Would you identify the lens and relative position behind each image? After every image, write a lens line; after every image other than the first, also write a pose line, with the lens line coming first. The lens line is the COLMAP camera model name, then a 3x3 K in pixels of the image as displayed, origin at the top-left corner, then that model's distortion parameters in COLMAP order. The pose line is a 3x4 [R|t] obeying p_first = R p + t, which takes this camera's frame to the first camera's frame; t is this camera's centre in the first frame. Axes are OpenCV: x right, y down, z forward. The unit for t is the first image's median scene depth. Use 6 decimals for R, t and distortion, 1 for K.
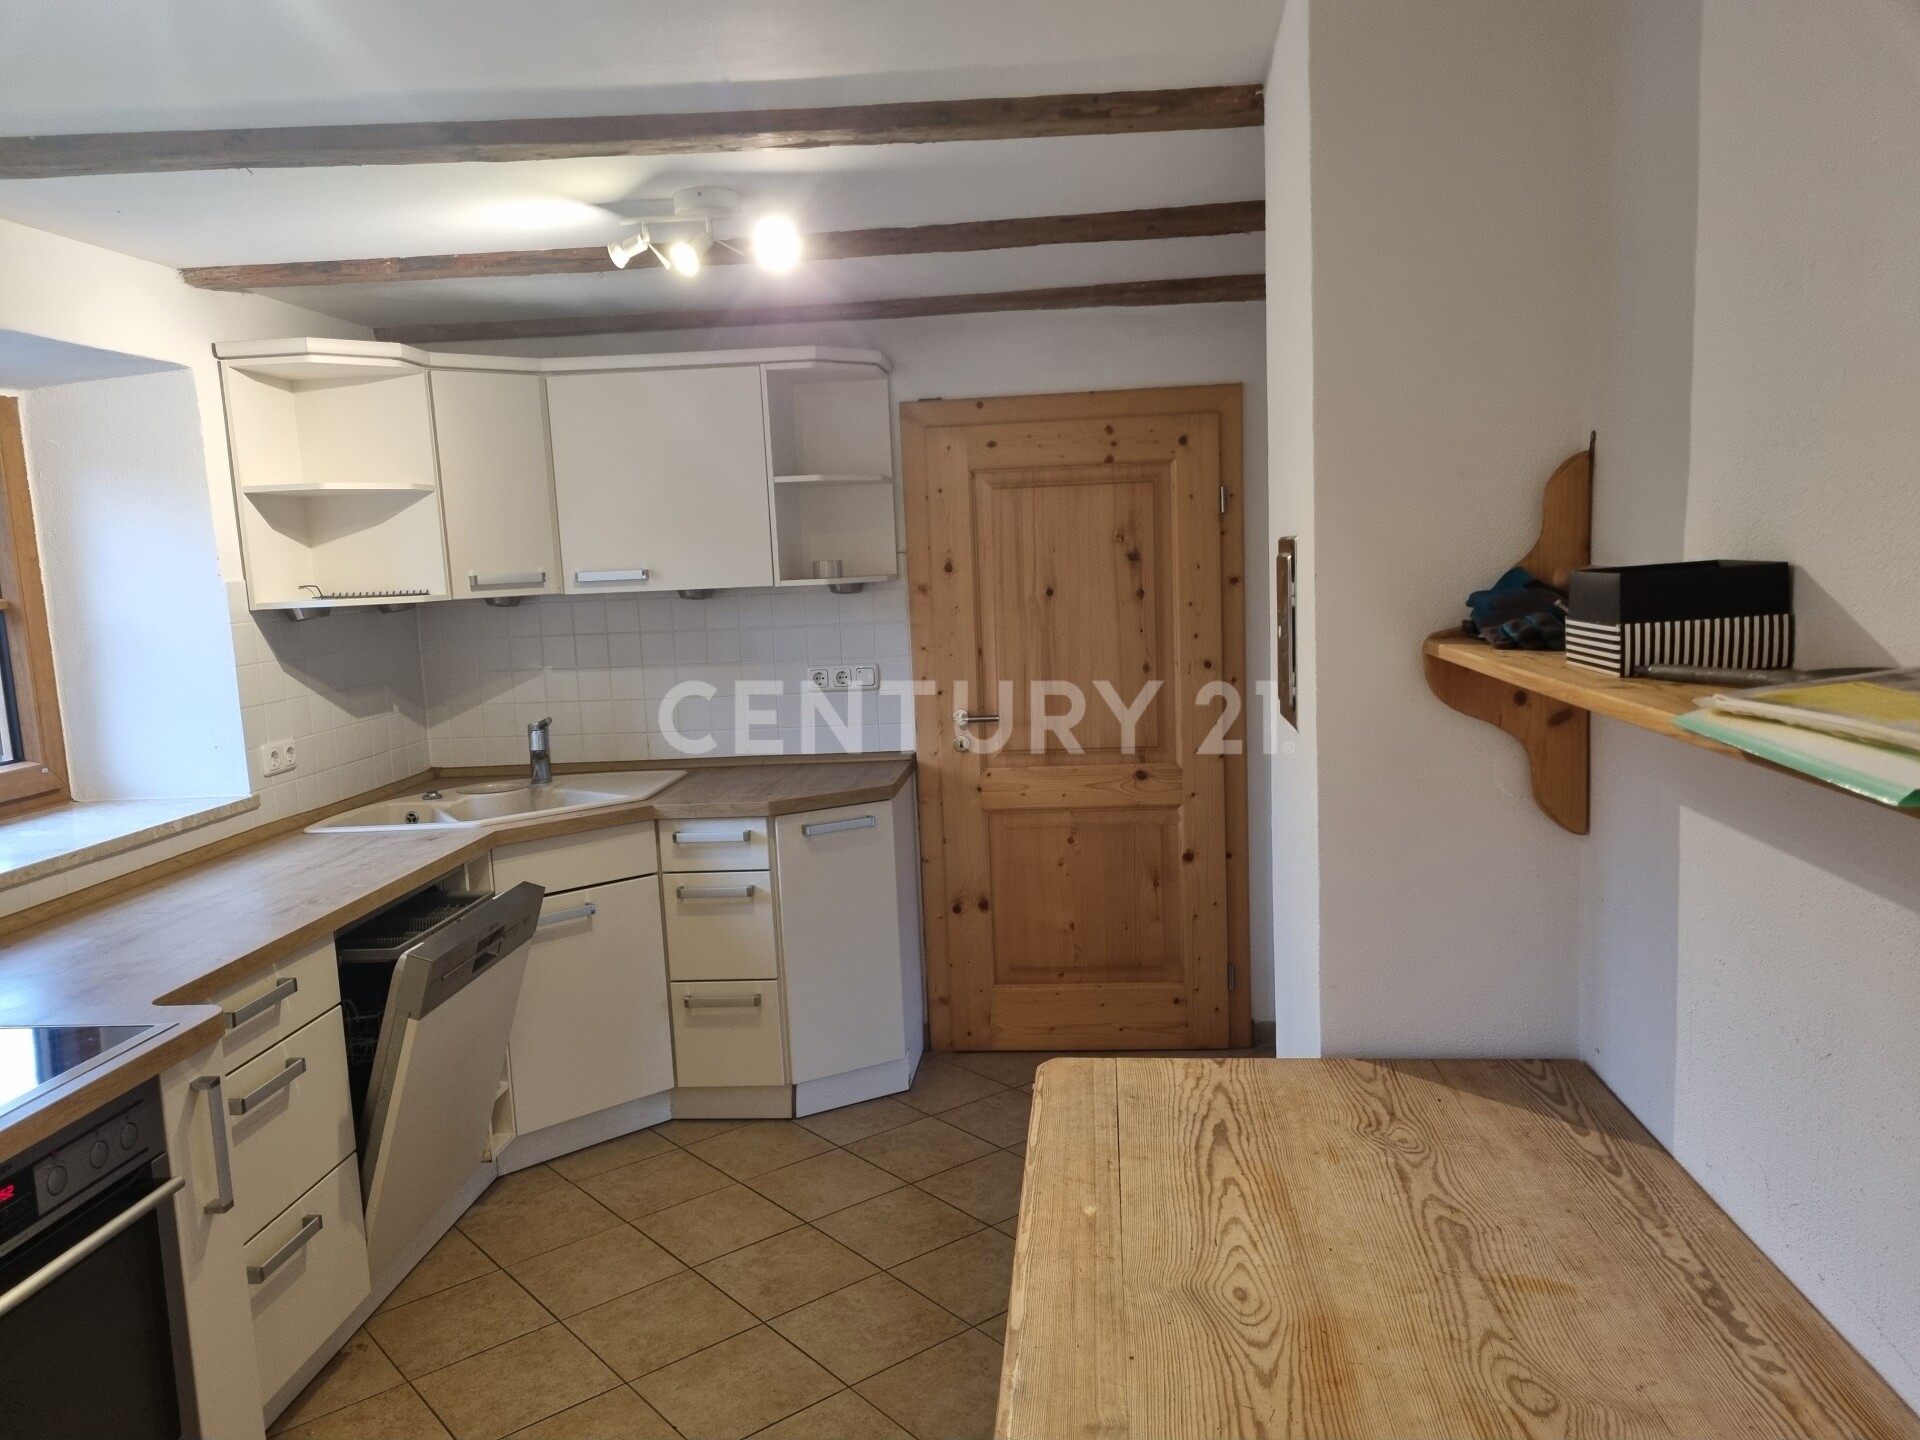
lens RADIAL K [[1425.3, 0, 960.0], [0, 1425.3, 720.0], [0, 0, 1]] dist [0.027345, -0.002756]
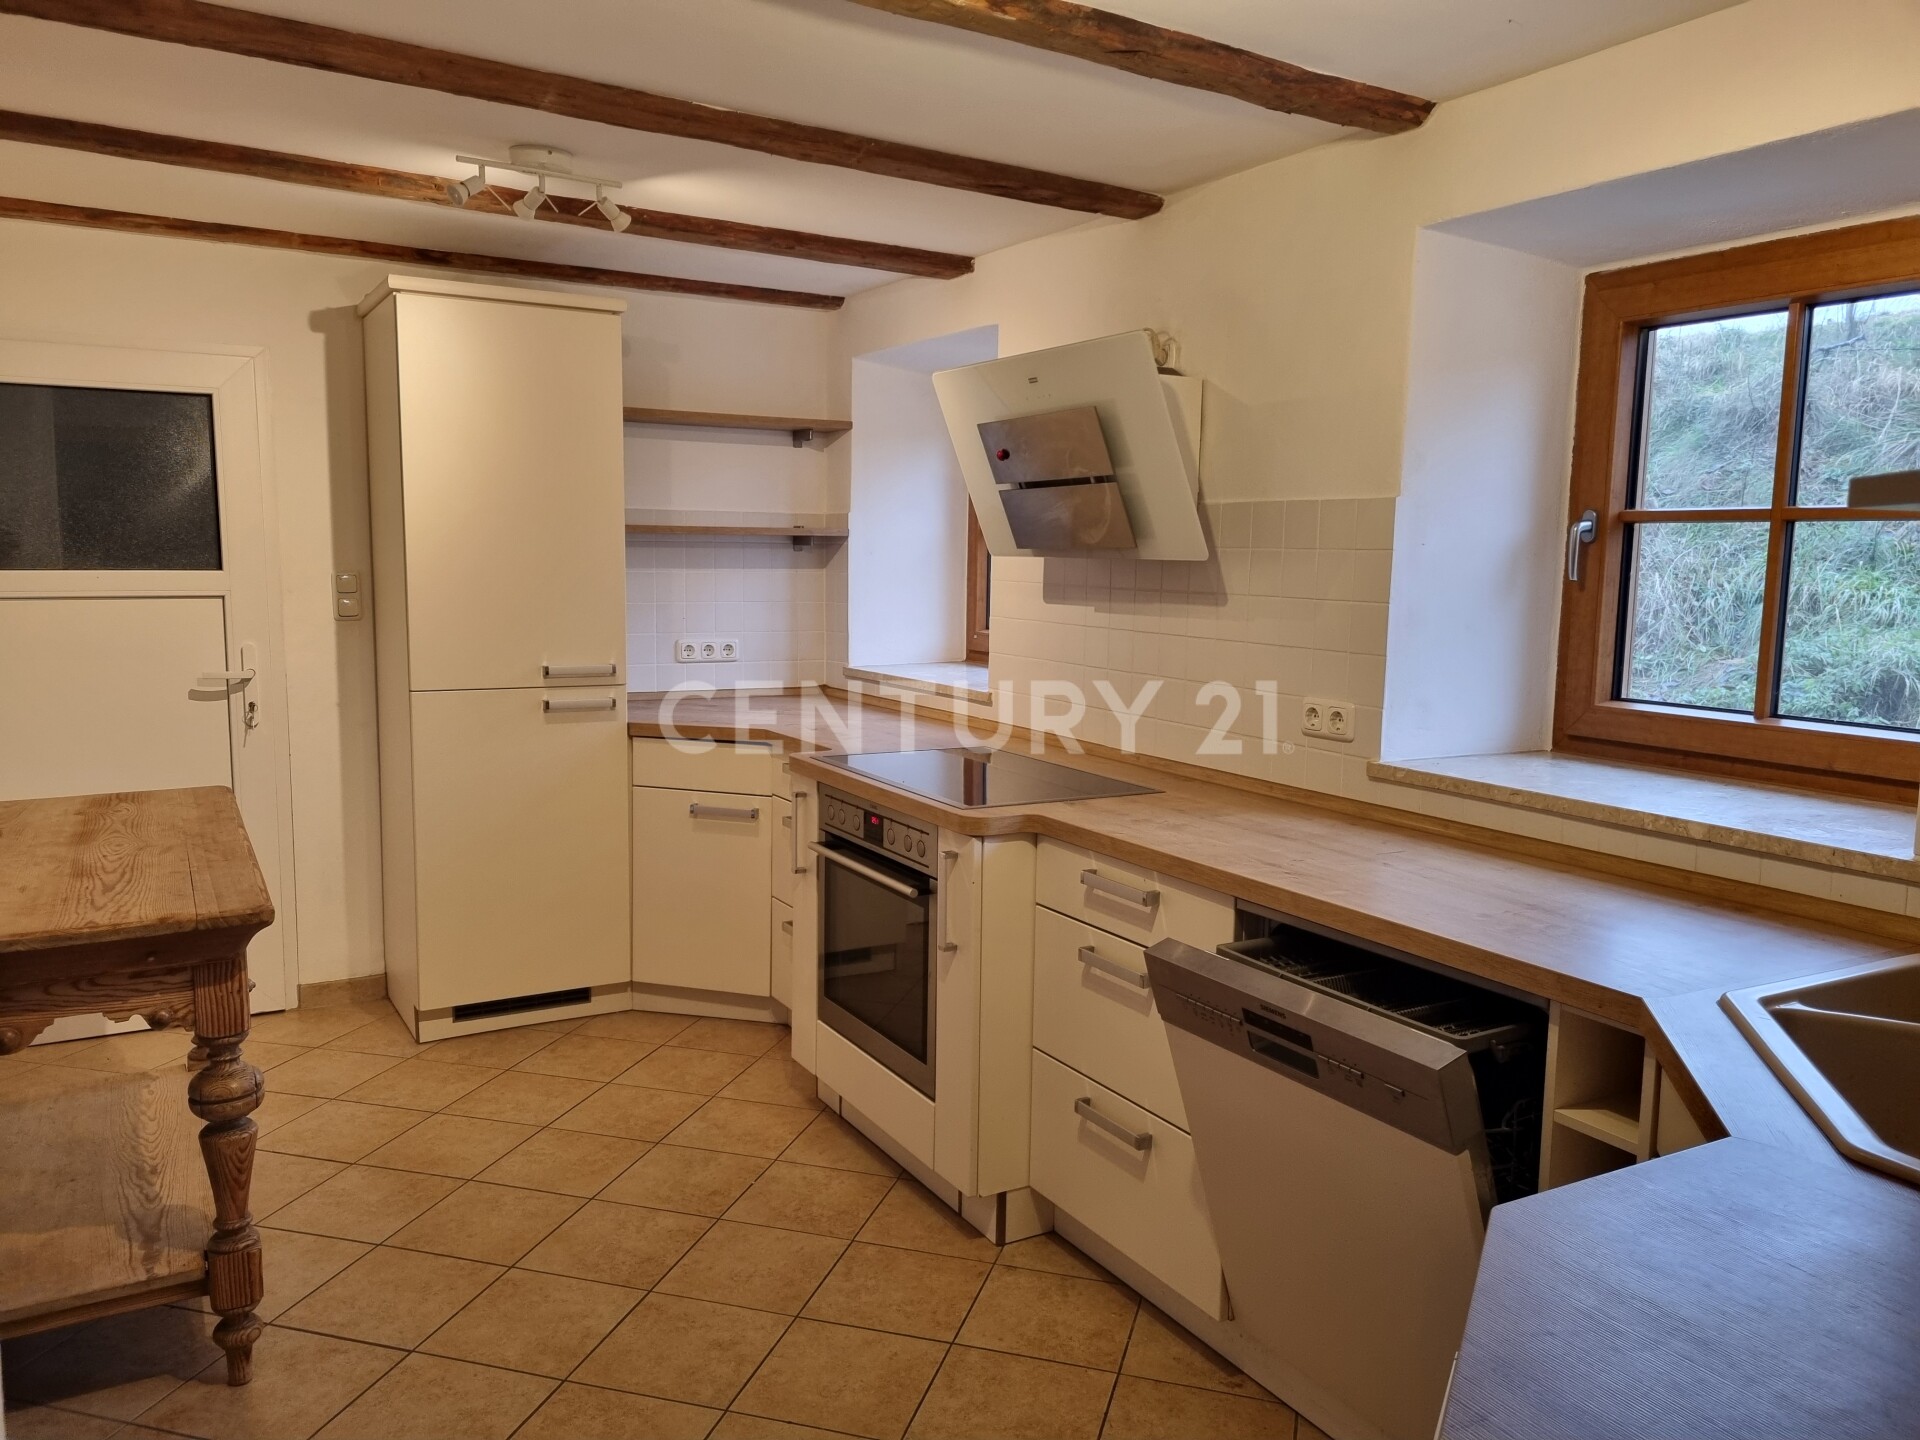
lens RADIAL K [[1425.3, 0, 960.0], [0, 1425.3, 720.0], [0, 0, 1]] dist [0.027345, -0.002756]
pose [[-0.818595, 0.103649, -0.564942, 0.153901], [-0.046475, 0.968405, 0.245014, -0.145601], [0.572488, 0.226823, -0.787914, 1.446978]]
